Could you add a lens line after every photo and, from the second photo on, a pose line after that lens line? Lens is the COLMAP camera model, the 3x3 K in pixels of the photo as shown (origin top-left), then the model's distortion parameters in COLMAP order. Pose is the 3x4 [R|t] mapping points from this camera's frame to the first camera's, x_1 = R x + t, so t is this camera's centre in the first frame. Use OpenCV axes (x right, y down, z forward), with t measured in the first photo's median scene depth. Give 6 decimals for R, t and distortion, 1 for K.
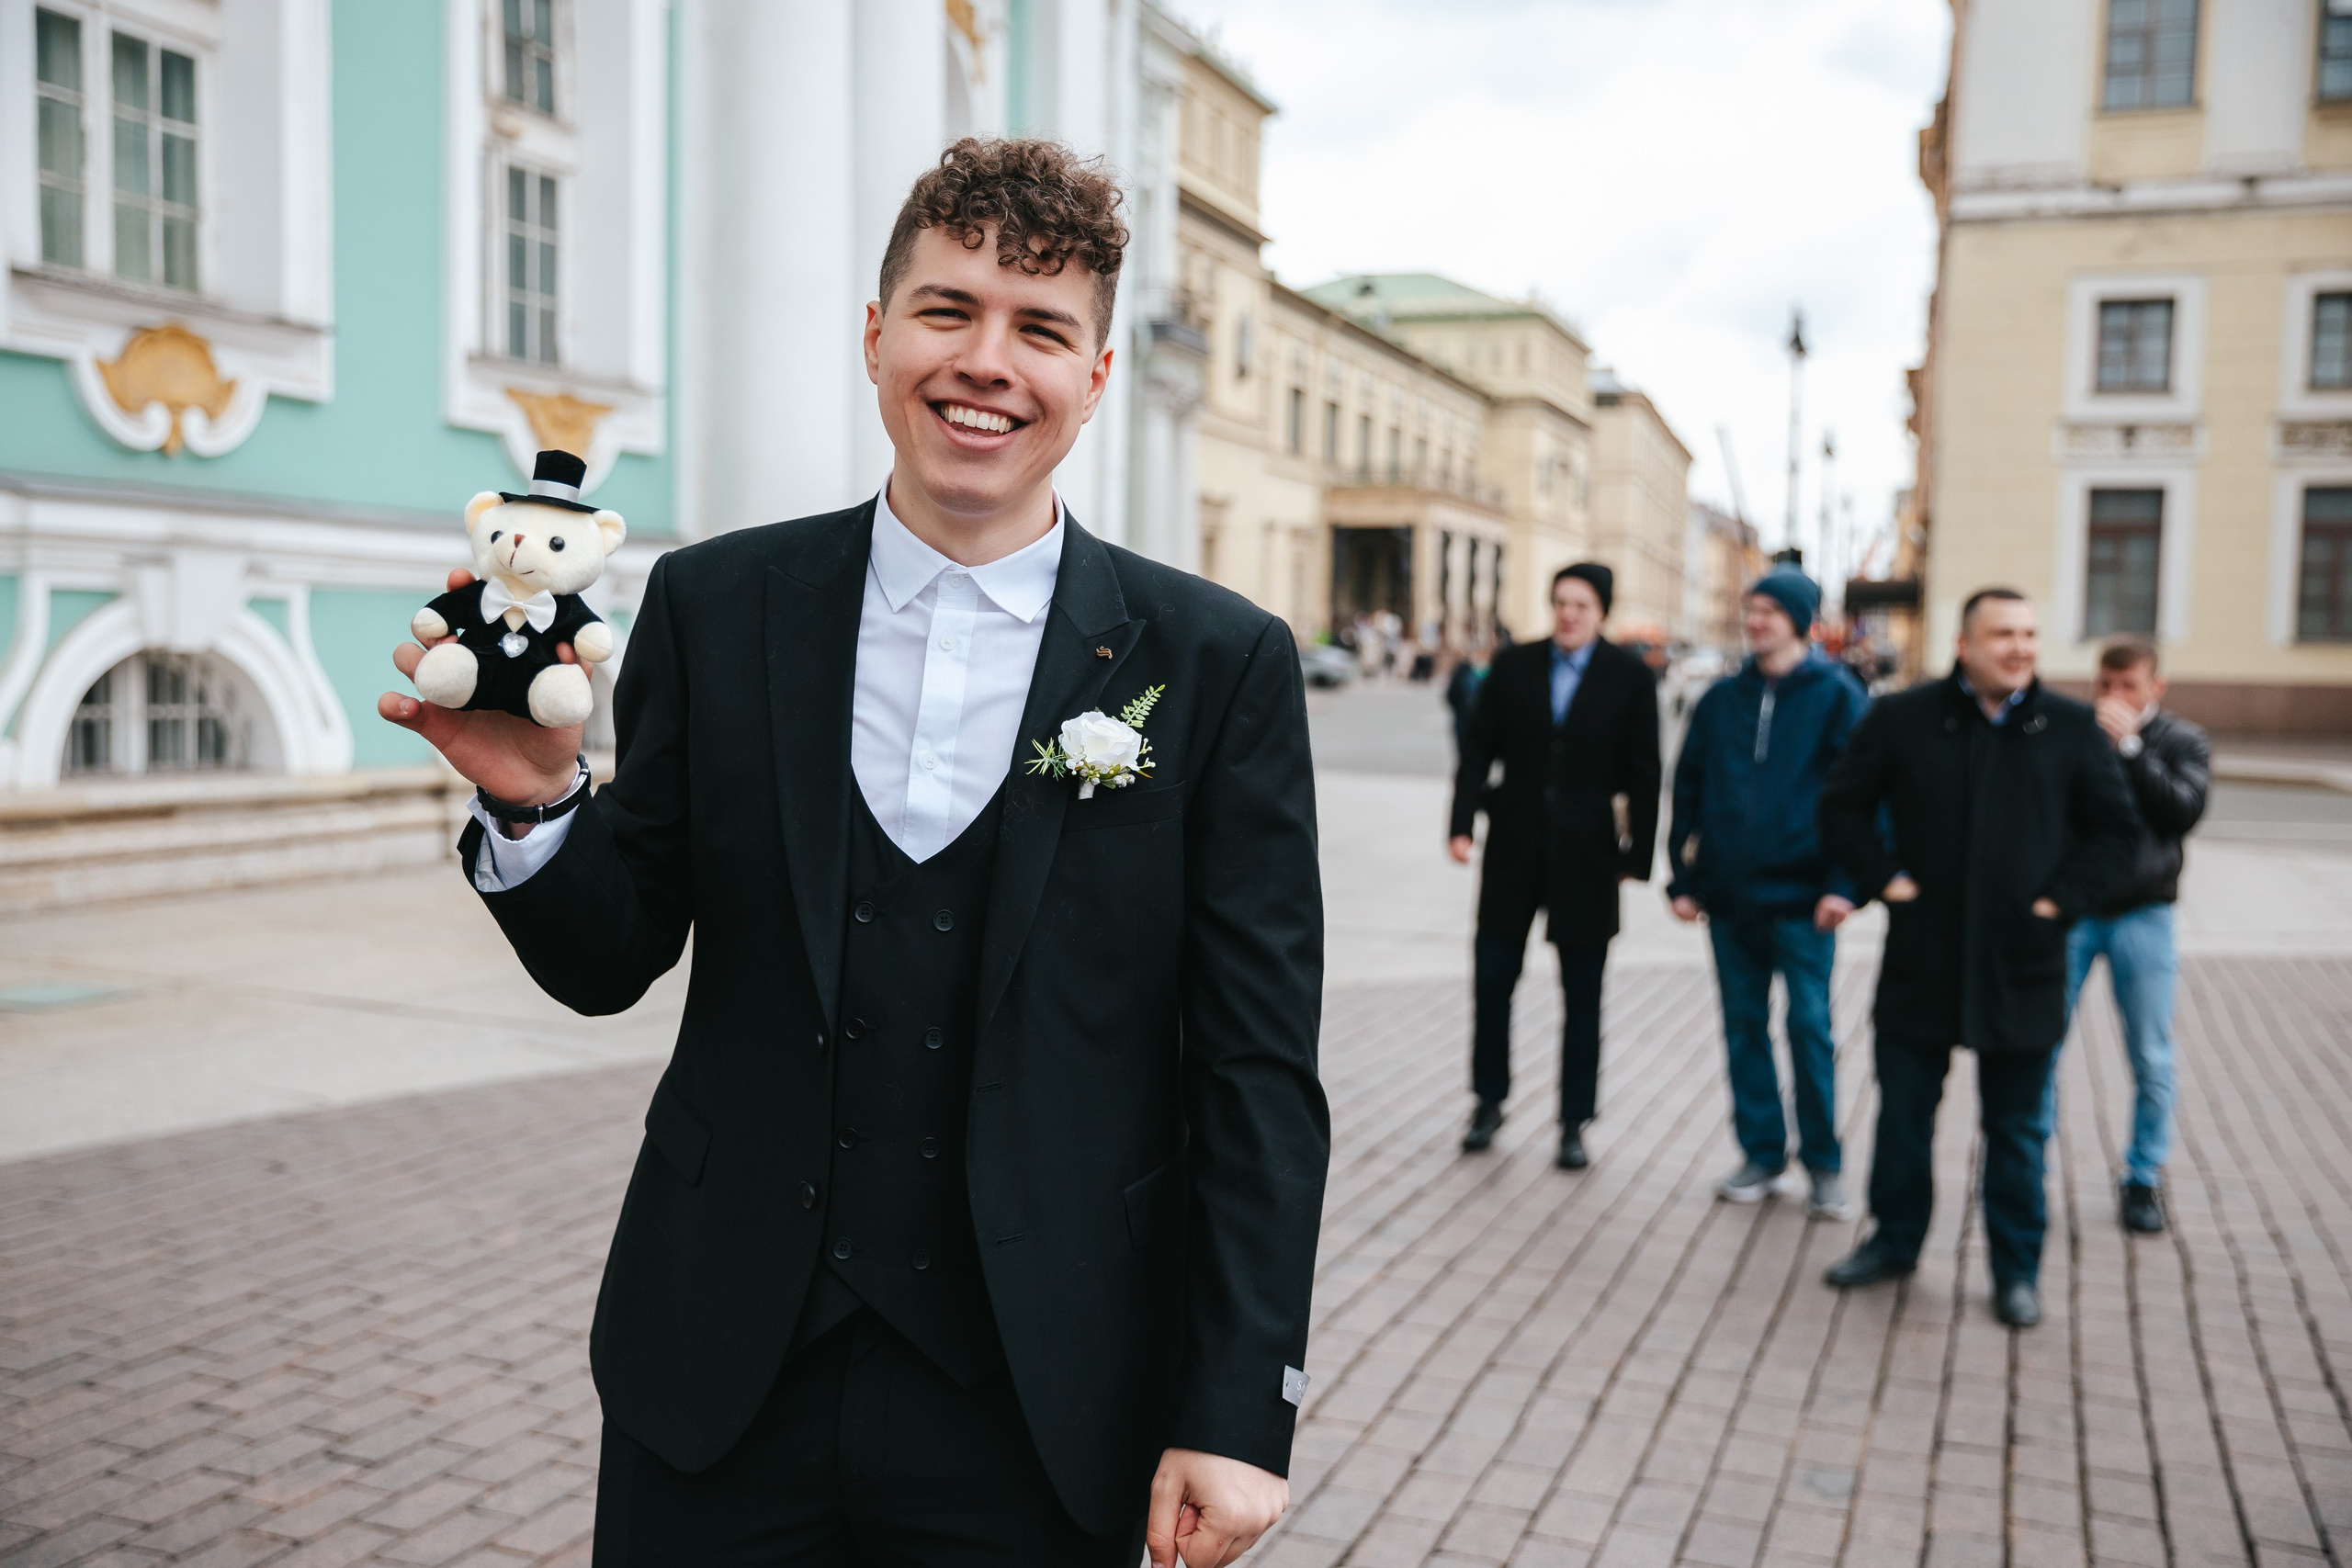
lens RADIAL K [[2529.7, 0, 1179.3], [0, 2529.7, 877.2], [0, 0, 1]] dist [-0.000476, 0.076829]
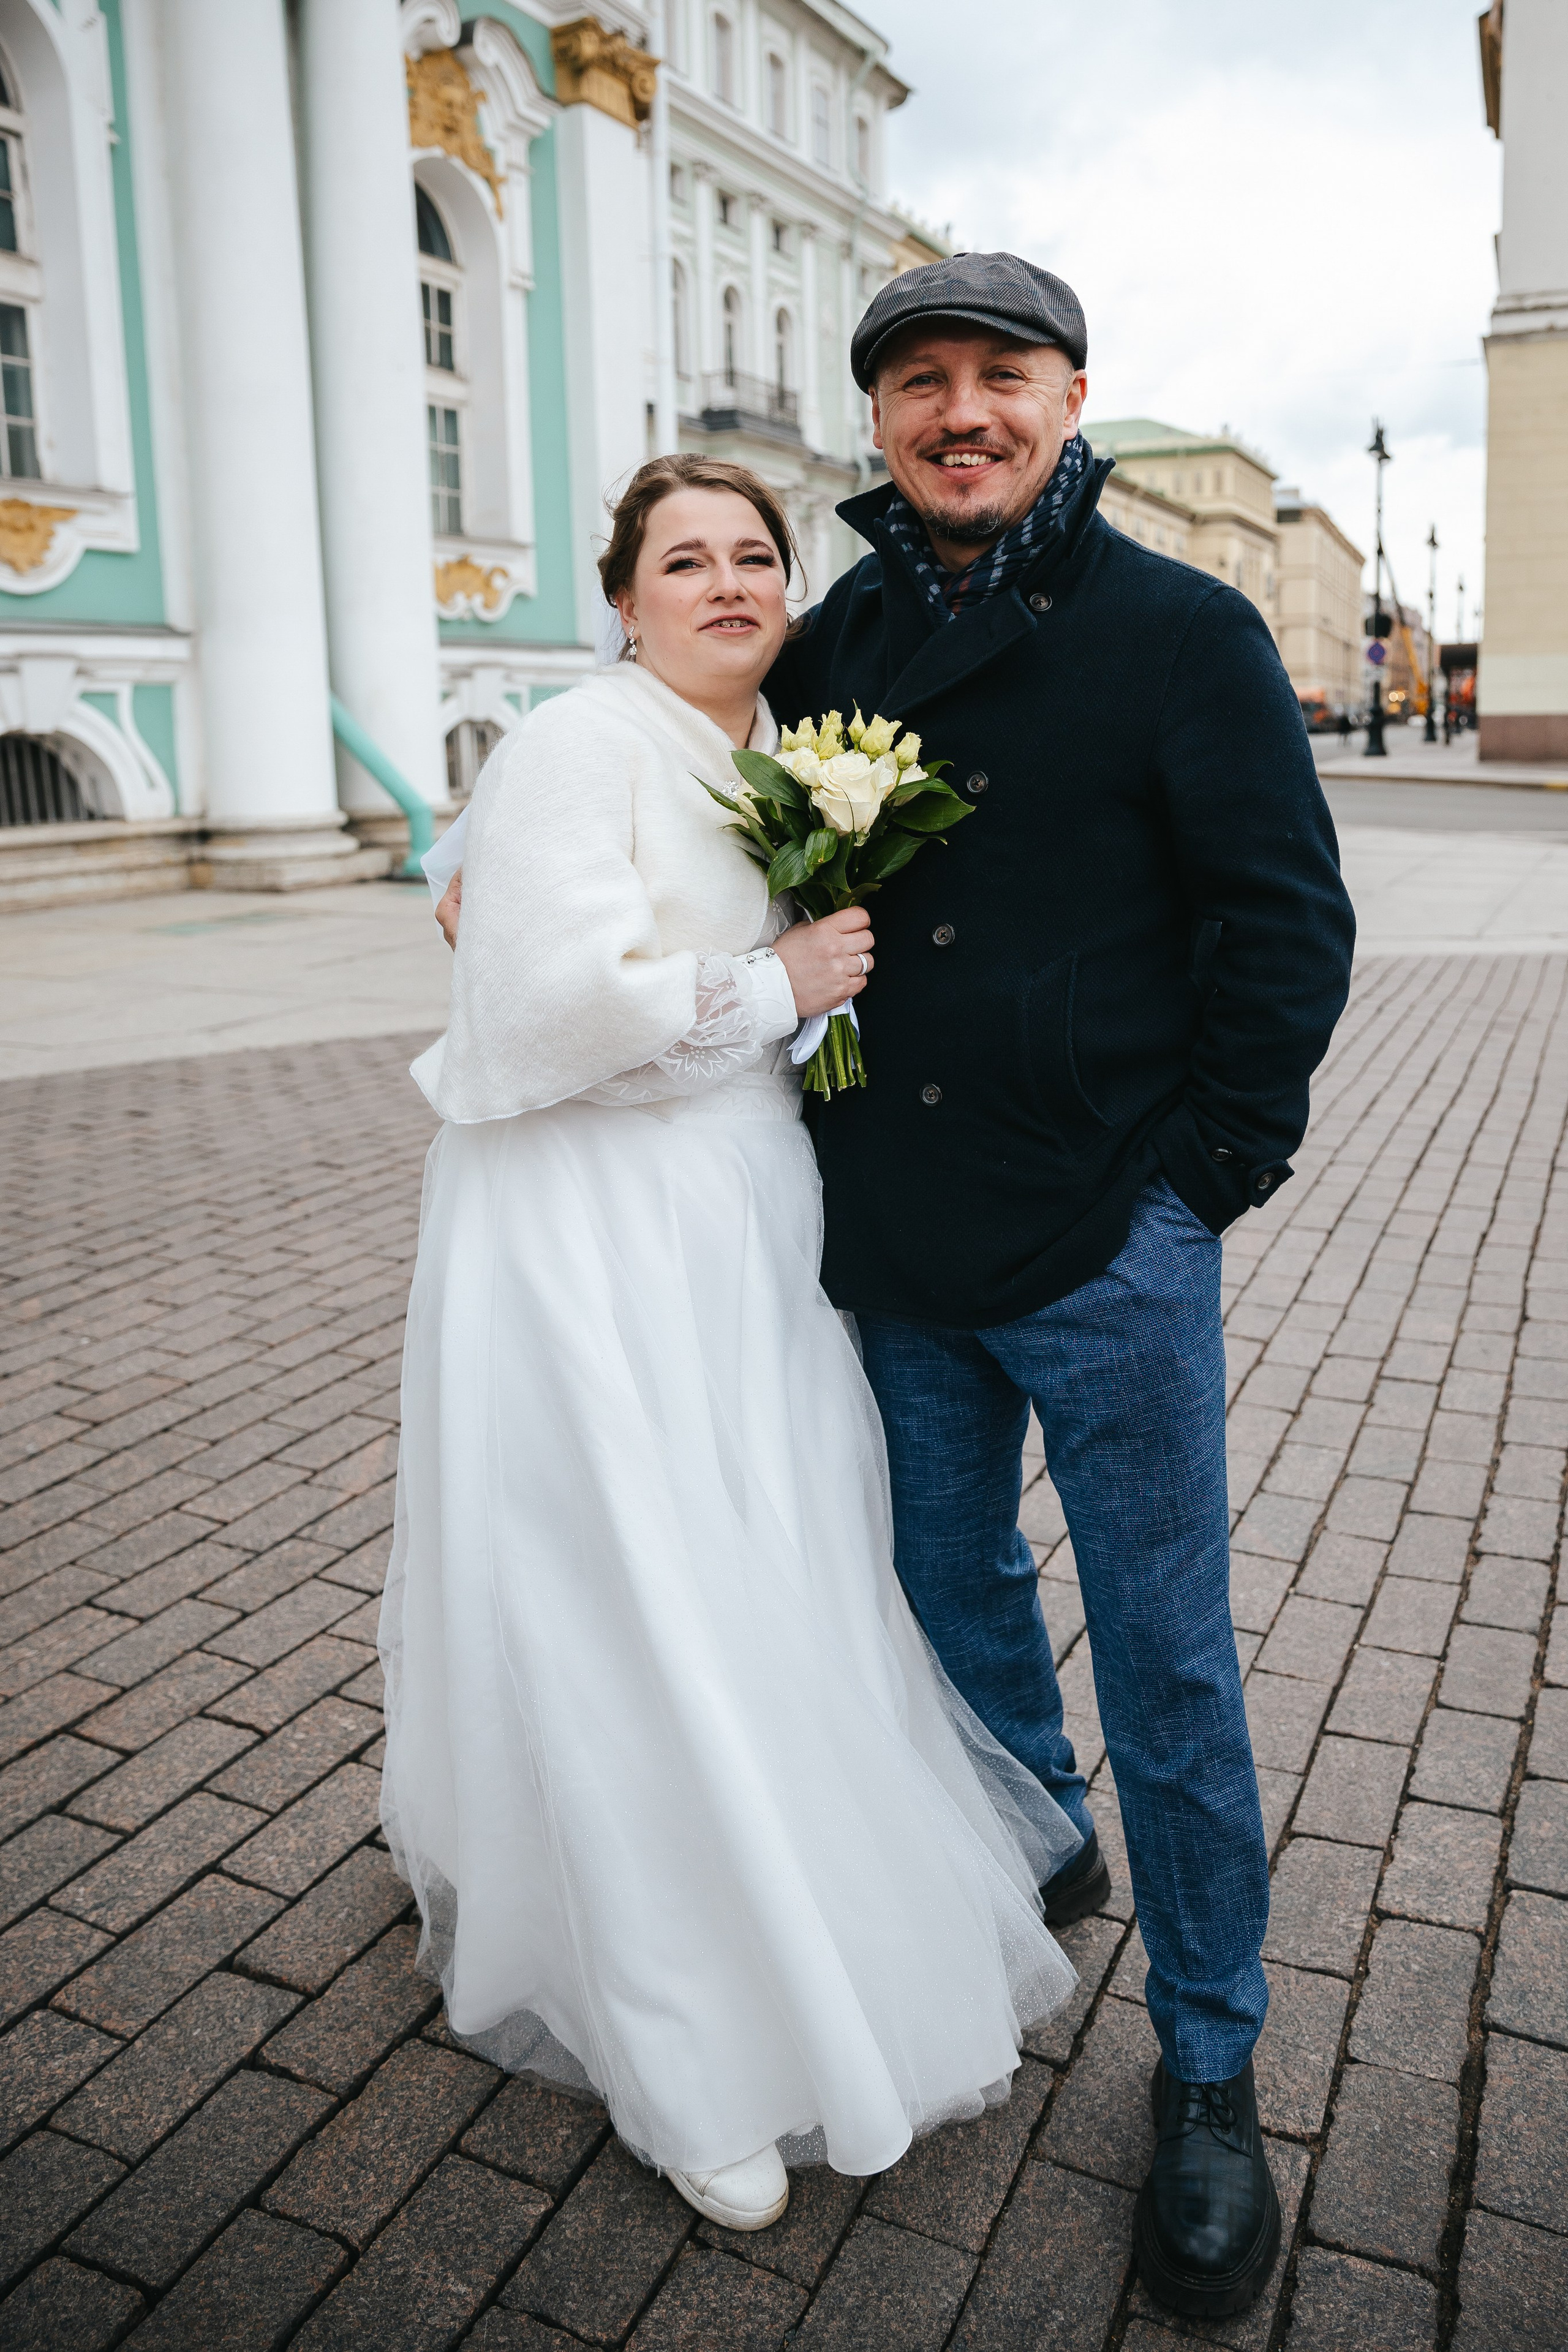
lens RADIAL K [[1826.3, 0, 922.2], [0, 1826.3, 1101.9], [0, 0, 1]] dist [-0.054585, 0.004987]
pose [[0.997578, -0.029268, -0.063099, 0.237938], [0.036197, 0.993090, 0.111632, -0.000451], [0.059396, -0.113645, 0.991744, 0.251285]]
